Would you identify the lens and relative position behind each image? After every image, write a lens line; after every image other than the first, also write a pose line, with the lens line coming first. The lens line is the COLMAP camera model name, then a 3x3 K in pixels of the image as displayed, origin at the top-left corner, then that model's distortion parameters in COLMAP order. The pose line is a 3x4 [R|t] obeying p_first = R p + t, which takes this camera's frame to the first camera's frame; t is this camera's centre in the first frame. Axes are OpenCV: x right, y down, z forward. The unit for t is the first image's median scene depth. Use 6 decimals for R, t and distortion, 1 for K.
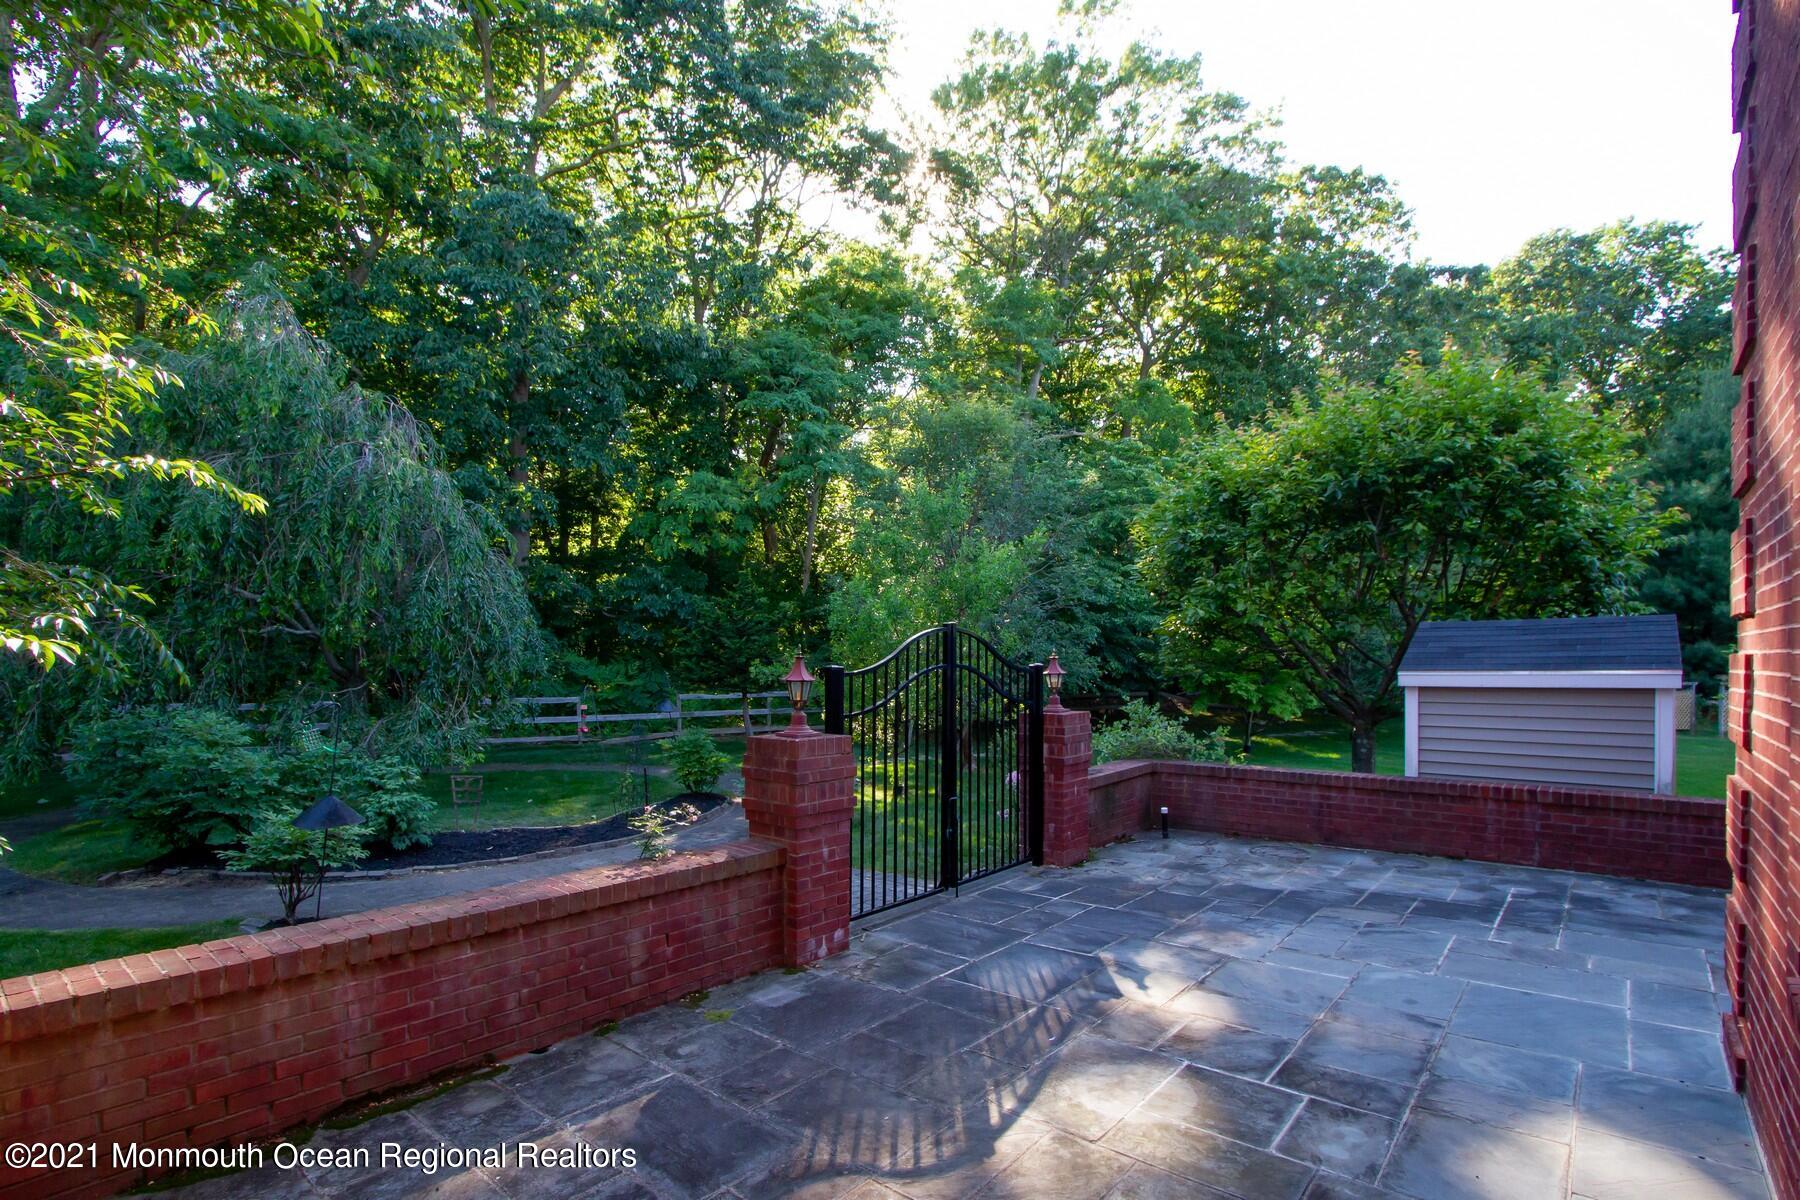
lens RADIAL K [[857.6, 0, 901.9], [0, 857.6, 660.7], [0, 0, 1]] dist [-0.019365, 0.000541]
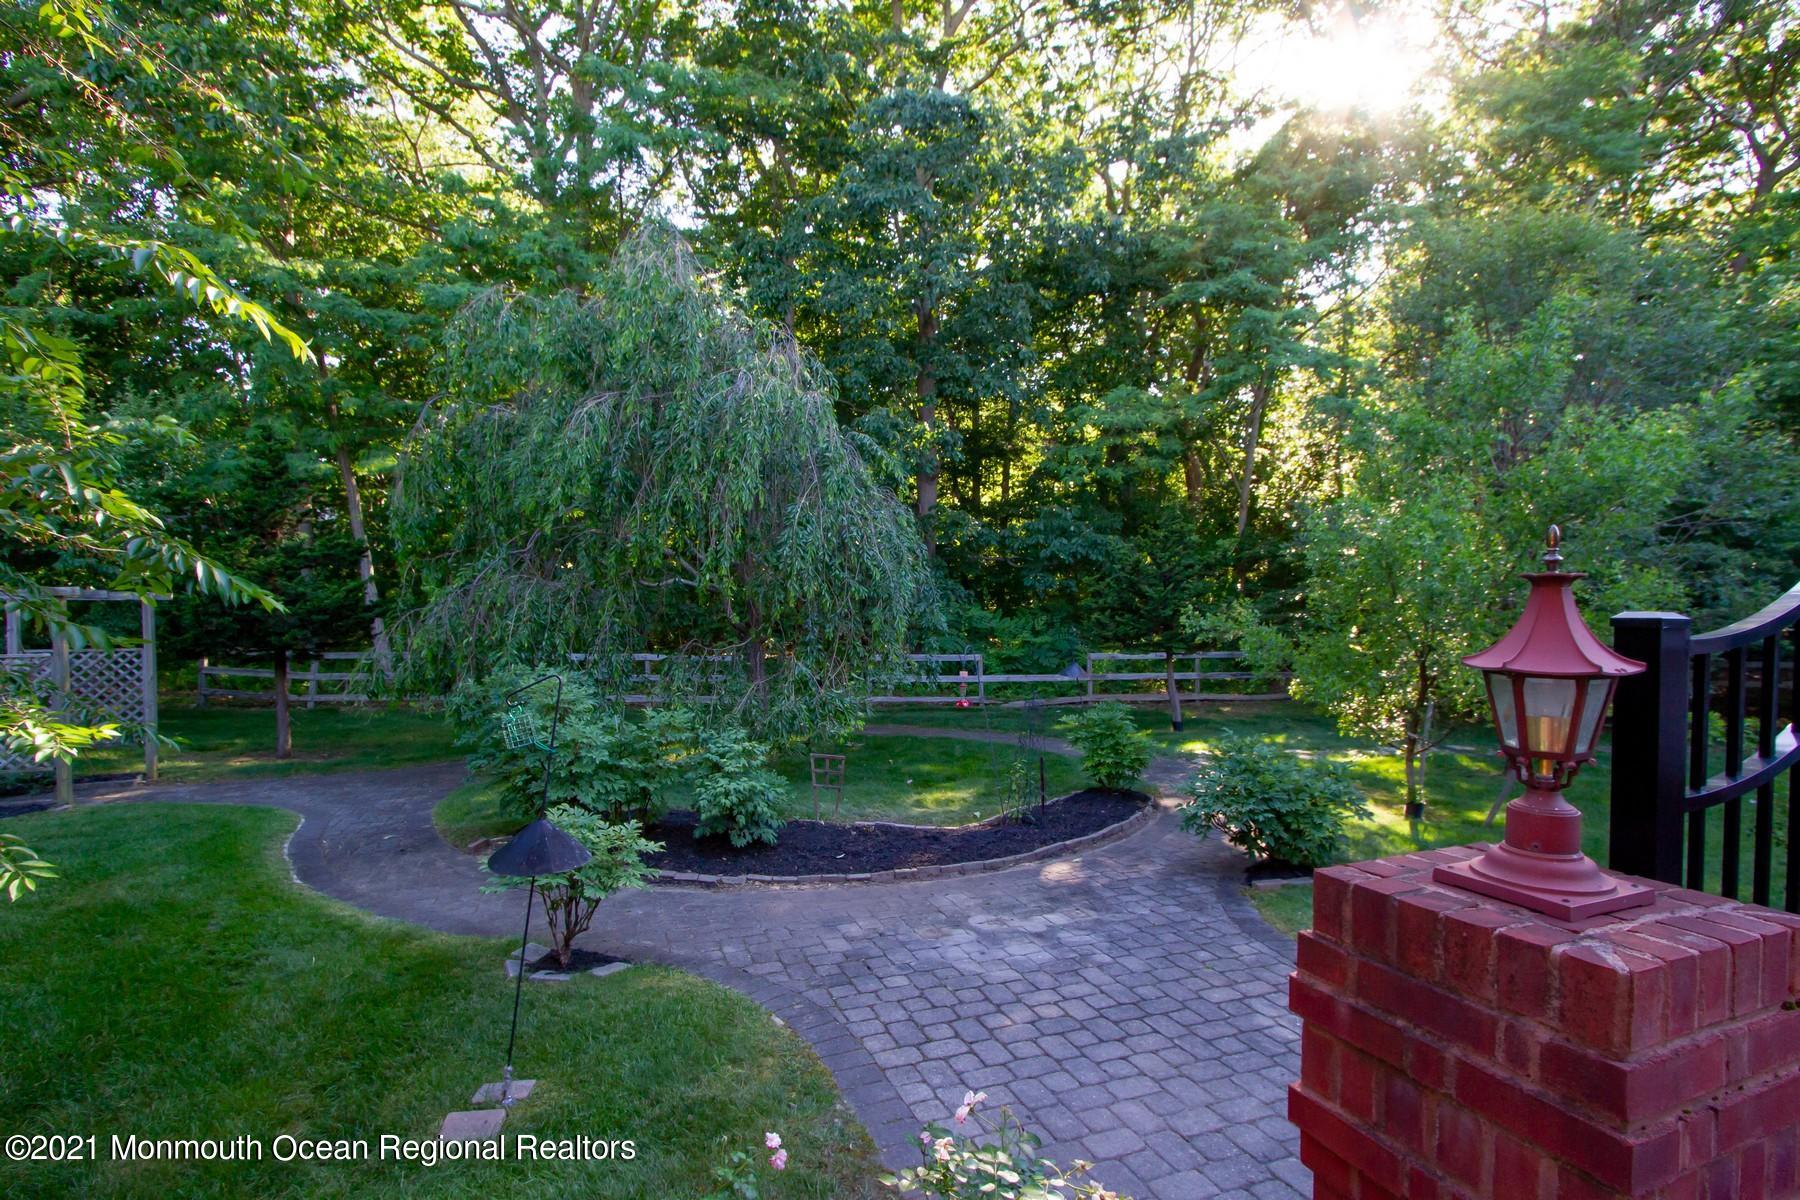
lens RADIAL K [[857.6, 0, 901.9], [0, 857.6, 660.7], [0, 0, 1]] dist [-0.019365, 0.000541]
pose [[0.890597, 0.020732, -0.454320, -0.038801], [0.002858, 0.998686, 0.051175, 0.002005], [0.454784, -0.046875, 0.889367, 0.155618]]
